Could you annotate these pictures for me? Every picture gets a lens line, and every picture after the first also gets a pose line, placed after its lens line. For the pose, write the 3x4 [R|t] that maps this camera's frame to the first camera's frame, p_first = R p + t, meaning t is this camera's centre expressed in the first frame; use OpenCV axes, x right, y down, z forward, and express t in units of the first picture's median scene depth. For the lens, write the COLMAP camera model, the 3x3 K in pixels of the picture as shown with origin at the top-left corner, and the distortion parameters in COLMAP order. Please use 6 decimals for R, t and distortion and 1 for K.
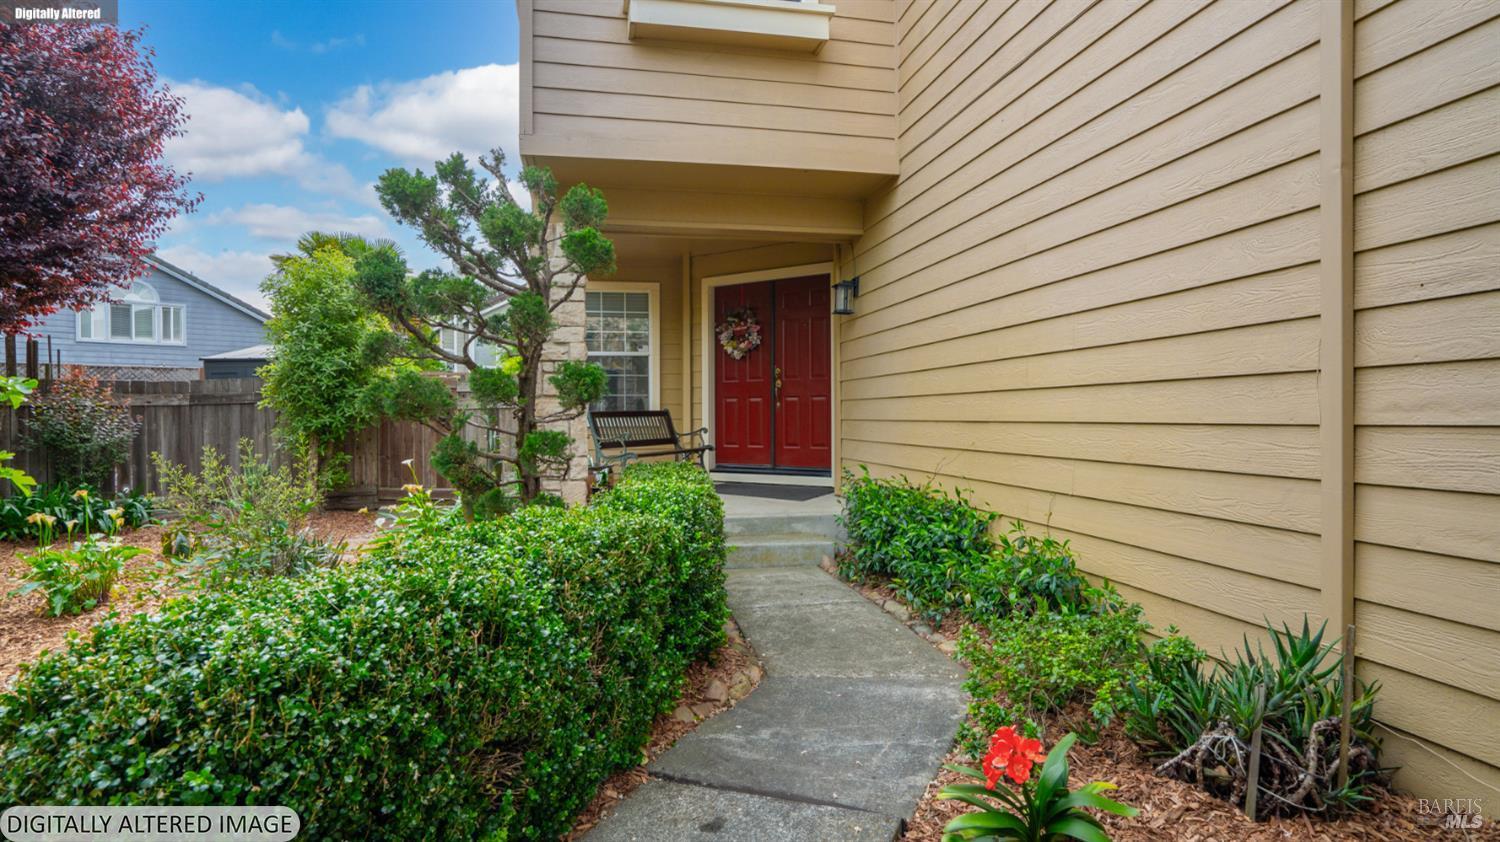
lens RADIAL K [[767.1, 0, 746.9], [0, 767.1, 422.8], [0, 0, 1]] dist [-0.018800, 0.005993]
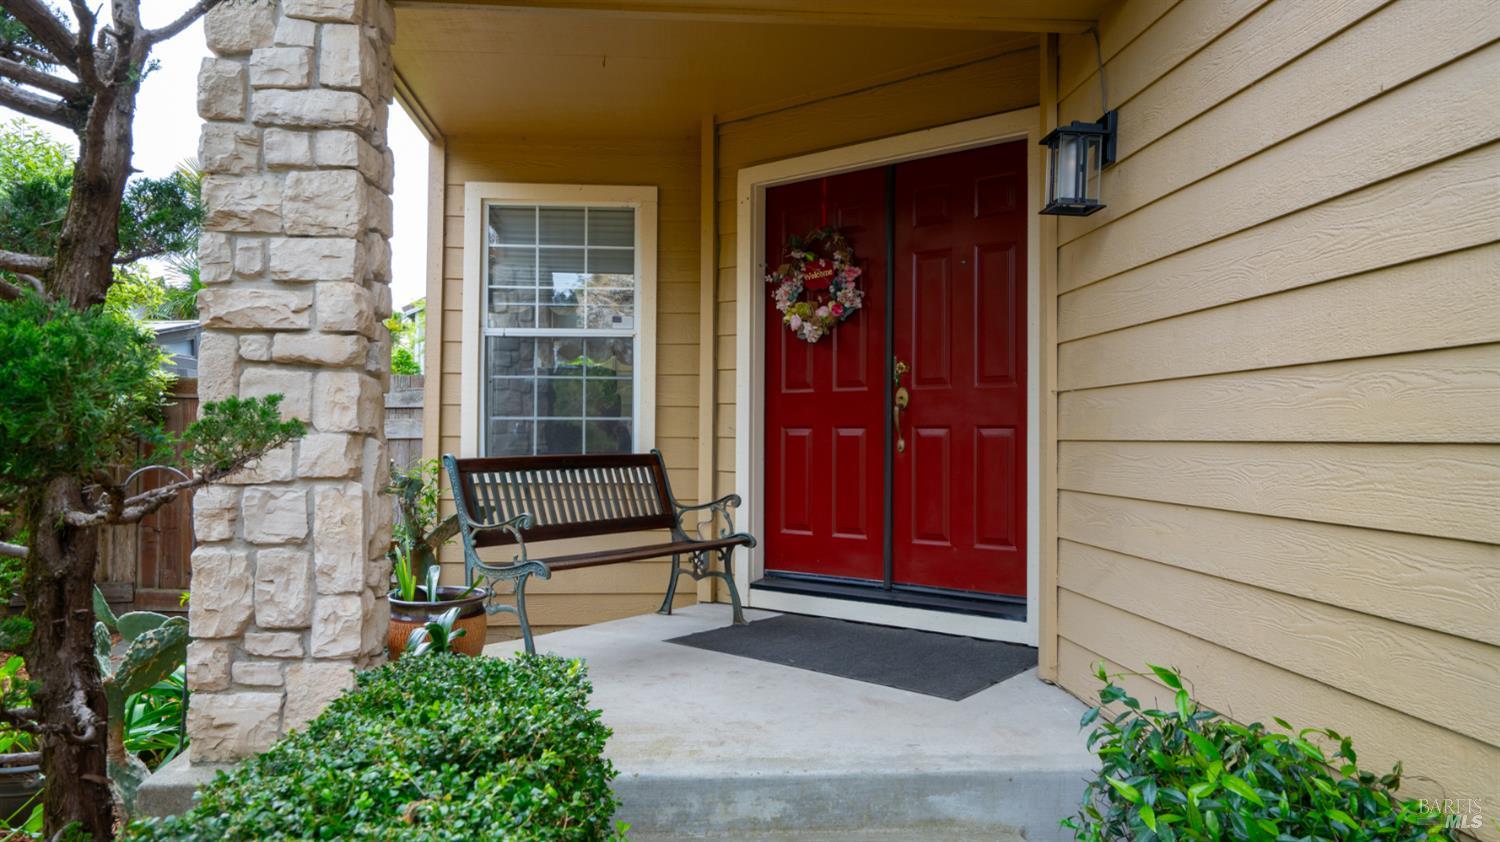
lens RADIAL K [[1093.2, 0, 750.7], [0, 1093.2, 420.7], [0, 0, 1]] dist [-0.013774, -0.001065]
pose [[0.994006, 0.009432, -0.108922, 0.022630], [-0.012549, 0.999530, -0.027973, -0.018527], [0.108606, 0.029172, 0.993657, 0.359750]]
